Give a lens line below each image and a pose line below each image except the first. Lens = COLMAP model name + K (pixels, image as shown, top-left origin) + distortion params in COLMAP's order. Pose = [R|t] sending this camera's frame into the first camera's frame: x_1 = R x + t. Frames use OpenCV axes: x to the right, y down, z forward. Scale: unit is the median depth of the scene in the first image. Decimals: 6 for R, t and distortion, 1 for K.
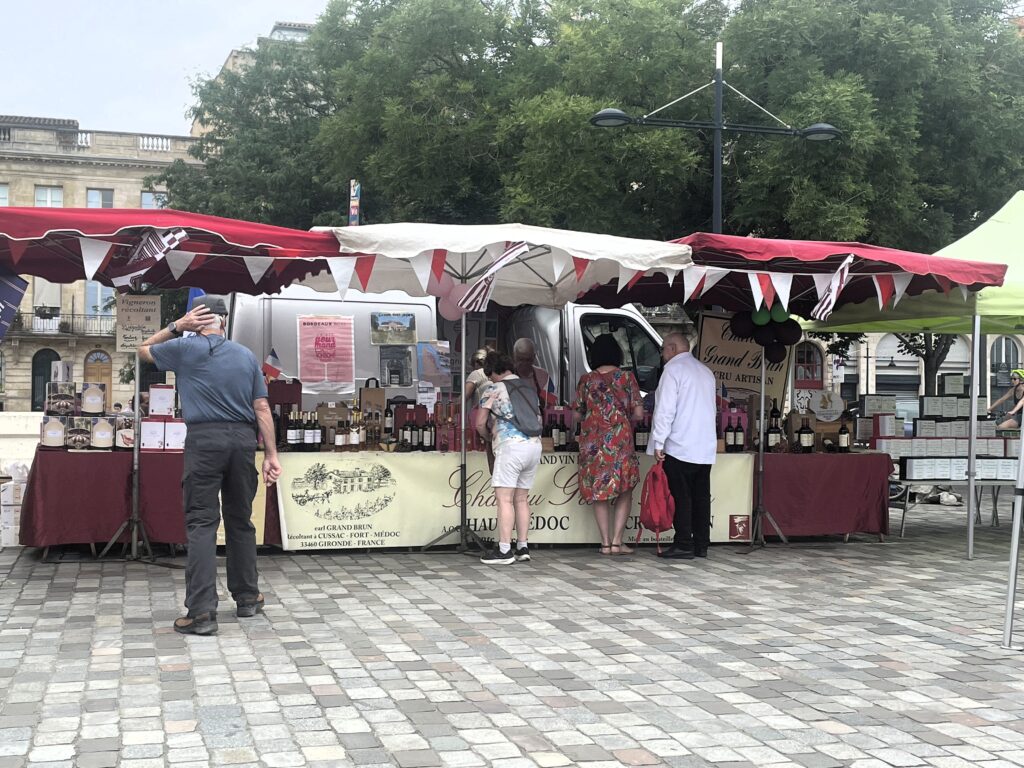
lens RADIAL K [[1331.7, 0, 505.2], [0, 1331.7, 380.0], [0, 0, 1]] dist [0.503084, 0.000000]
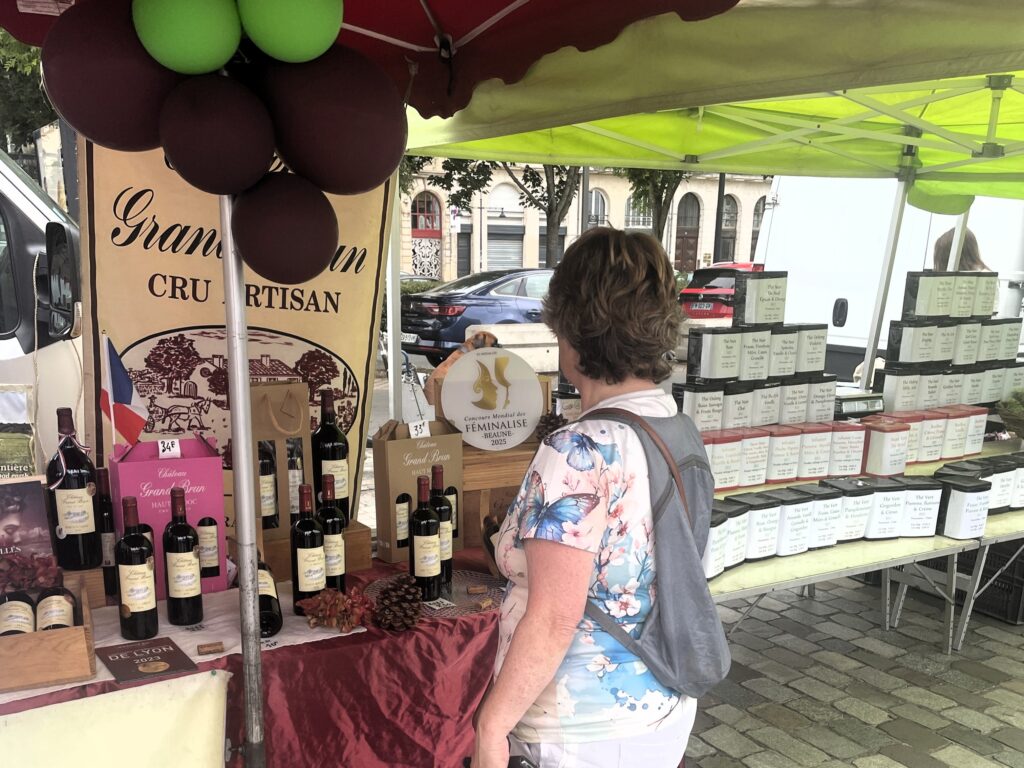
lens RADIAL K [[775.8, 0, 506.8], [0, 775.8, 386.5], [0, 0, 1]] dist [0.003285, 0.000030]
pose [[0.949724, -0.063726, 0.306535, 0.105476], [-0.003820, 0.976635, 0.214870, -0.012229], [-0.313066, -0.205239, 0.927290, 0.479210]]
